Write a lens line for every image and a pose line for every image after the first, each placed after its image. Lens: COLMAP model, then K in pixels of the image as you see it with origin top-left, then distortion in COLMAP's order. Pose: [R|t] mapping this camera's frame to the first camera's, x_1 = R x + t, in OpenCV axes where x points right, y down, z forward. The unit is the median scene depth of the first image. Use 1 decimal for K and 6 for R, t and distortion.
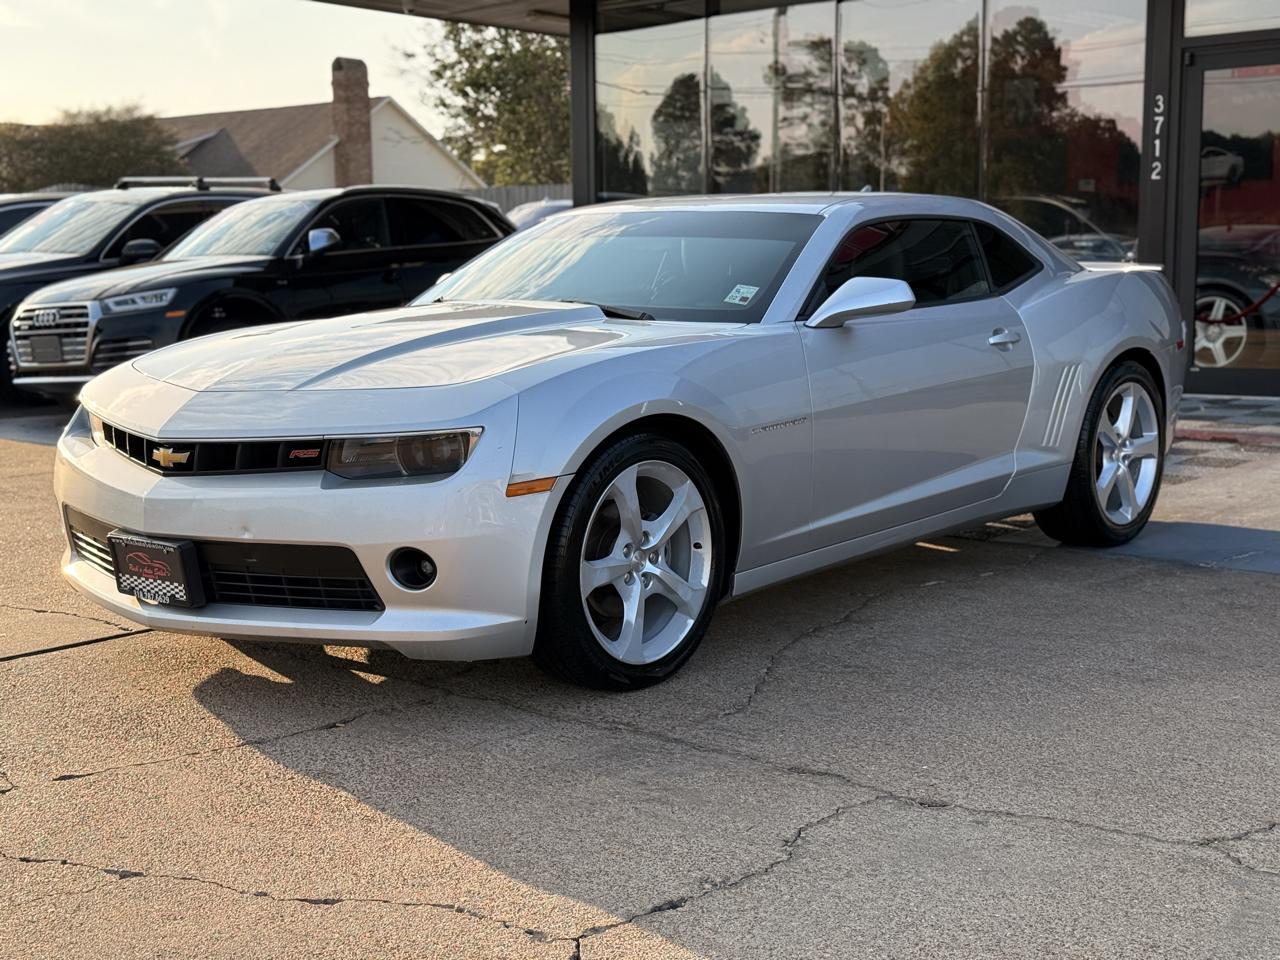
lens RADIAL K [[1766.7, 0, 640.0], [0, 1766.7, 480.0], [0, 0, 1]] dist [0.184093, -0.382286]
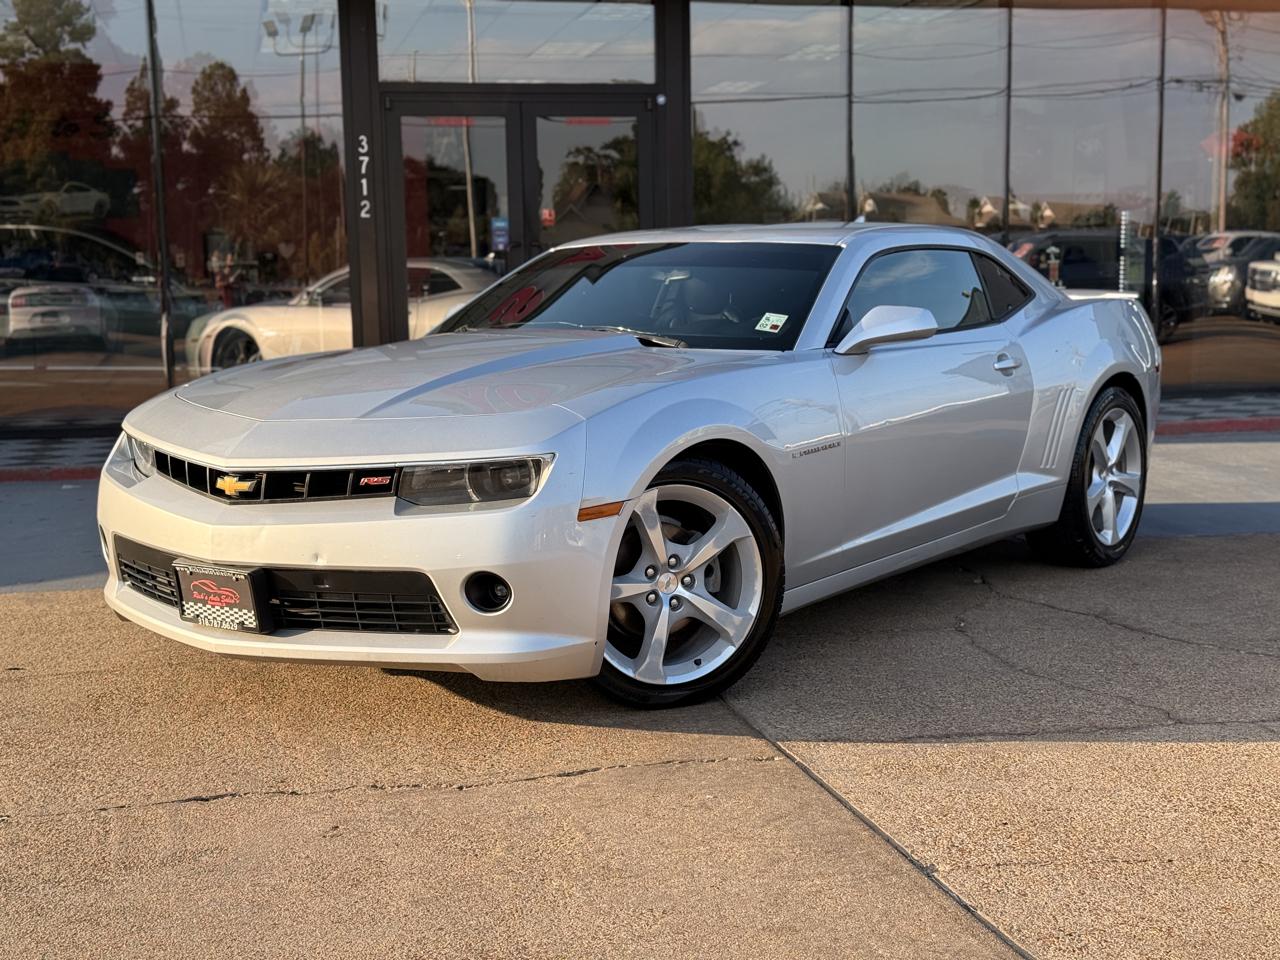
lens RADIAL K [[1766.7, 0, 640.0], [0, 1766.7, 480.0], [0, 0, 1]] dist [0.184093, -0.382286]
pose [[0.998261, -0.009321, 0.058214, -0.091927], [0.010185, 0.999842, -0.014568, 0.000994], [-0.058069, 0.015136, 0.998198, -0.023755]]
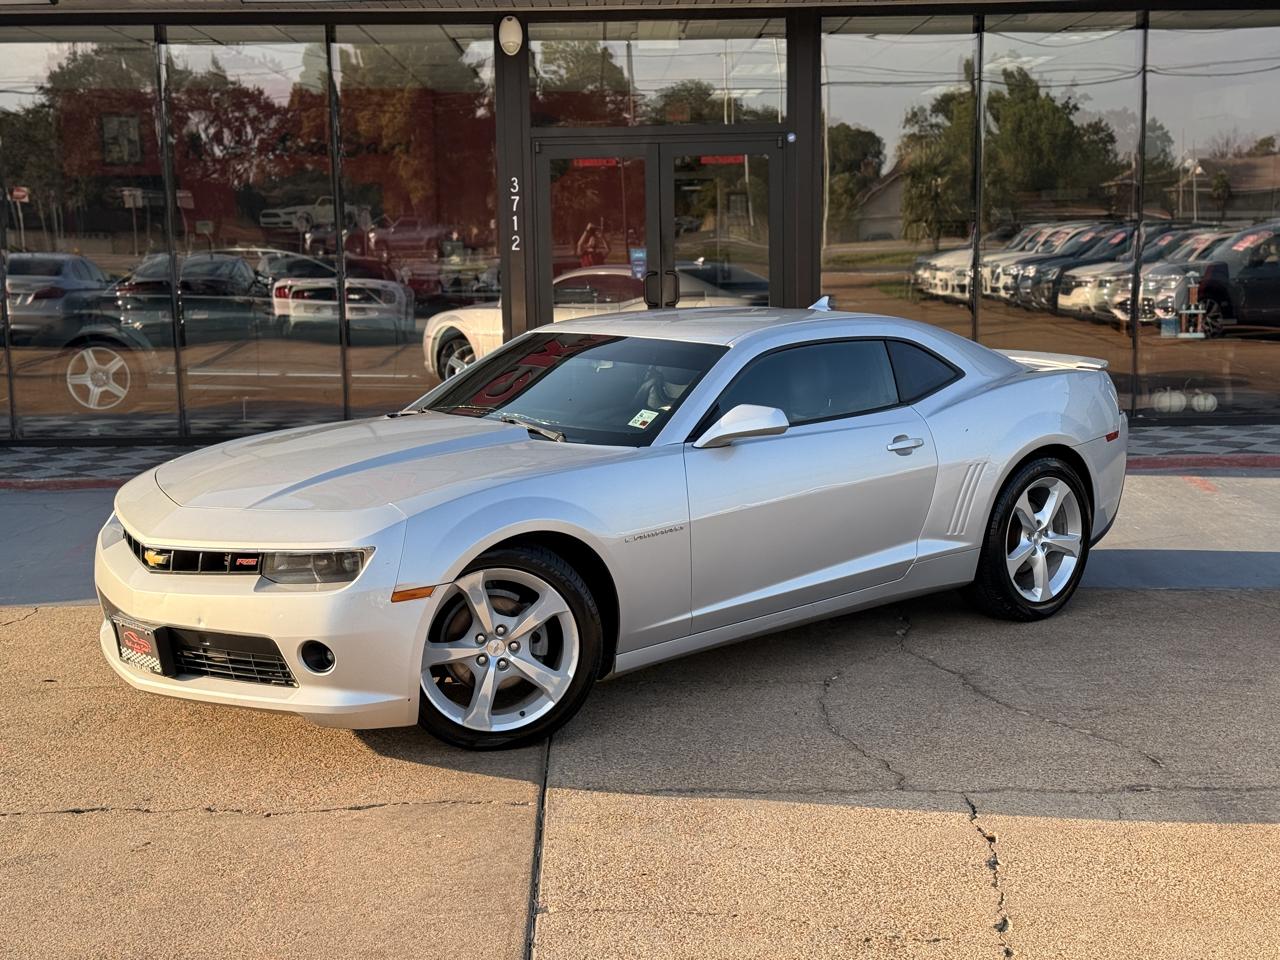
lens RADIAL K [[1766.7, 0, 640.0], [0, 1766.7, 480.0], [0, 0, 1]] dist [0.184093, -0.382286]
pose [[0.989898, 0.017736, -0.140668, 0.260222], [-0.016038, 0.999784, 0.013199, -0.091162], [0.140872, -0.010810, 0.989969, -0.222115]]
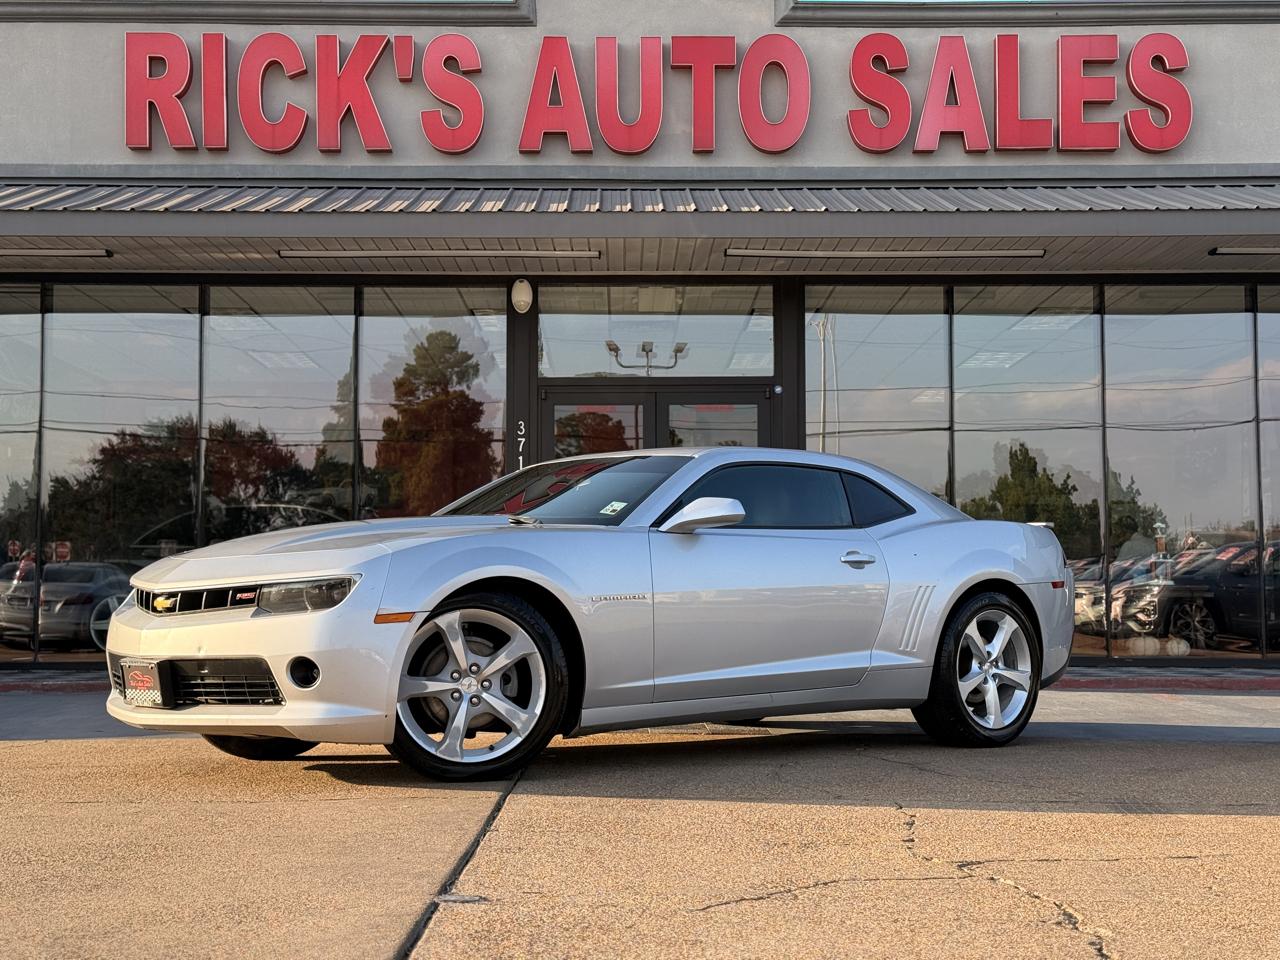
lens RADIAL K [[1766.7, 0, 640.0], [0, 1766.7, 480.0], [0, 0, 1]] dist [0.184093, -0.382286]
pose [[0.987927, 0.000592, -0.154918, 0.326608], [-0.031889, 0.979355, -0.199617, 0.160670], [0.151601, 0.202148, 0.967550, -0.330231]]
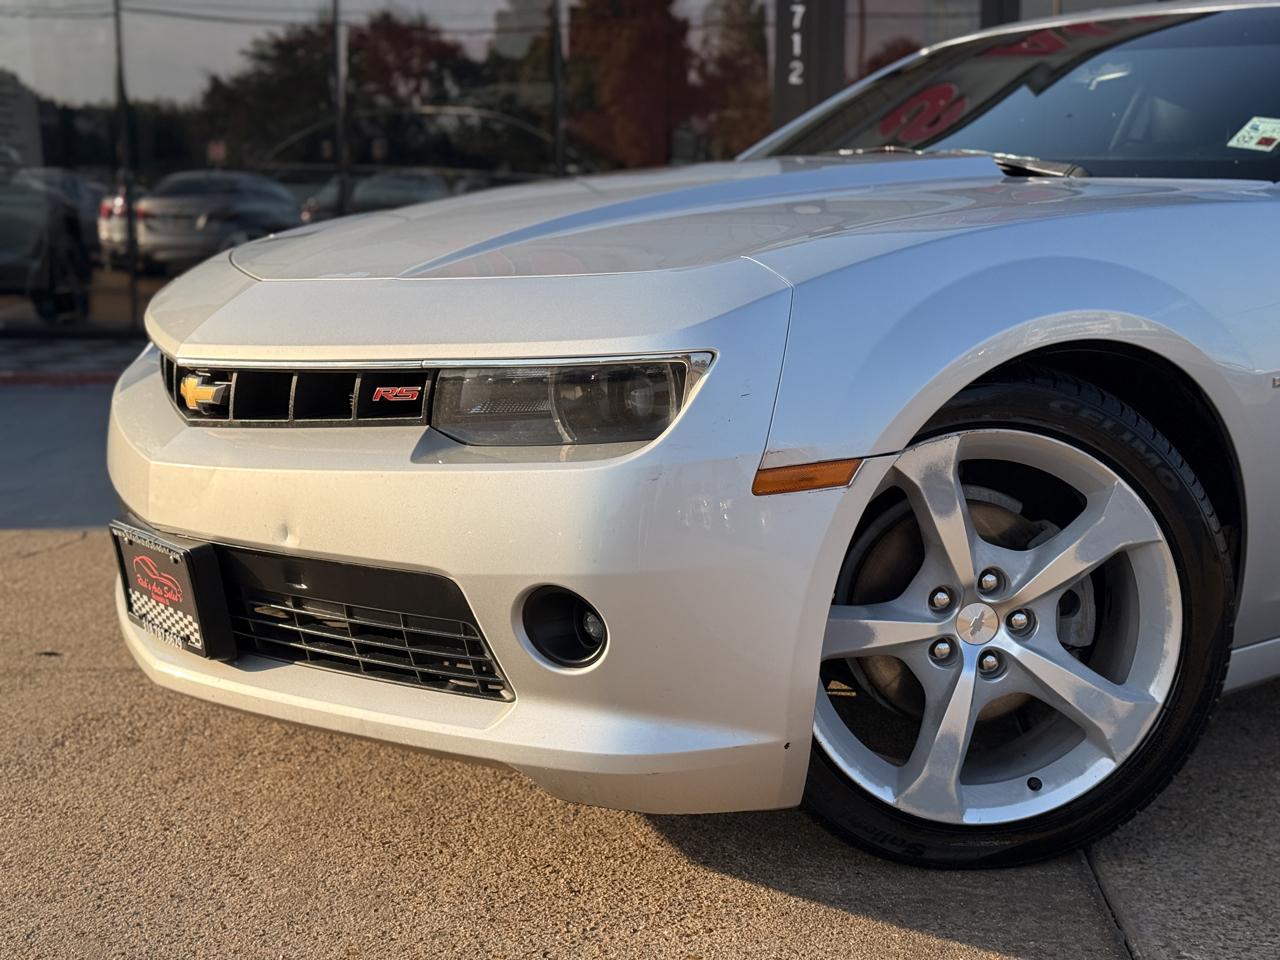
lens RADIAL K [[1766.7, 0, 640.0], [0, 1766.7, 480.0], [0, 0, 1]] dist [0.184093, -0.382286]
pose [[0.969140, 0.045765, -0.242227, 0.012724], [-0.040502, 0.998824, 0.026663, -0.005849], [0.243162, -0.016029, 0.969853, 0.476401]]
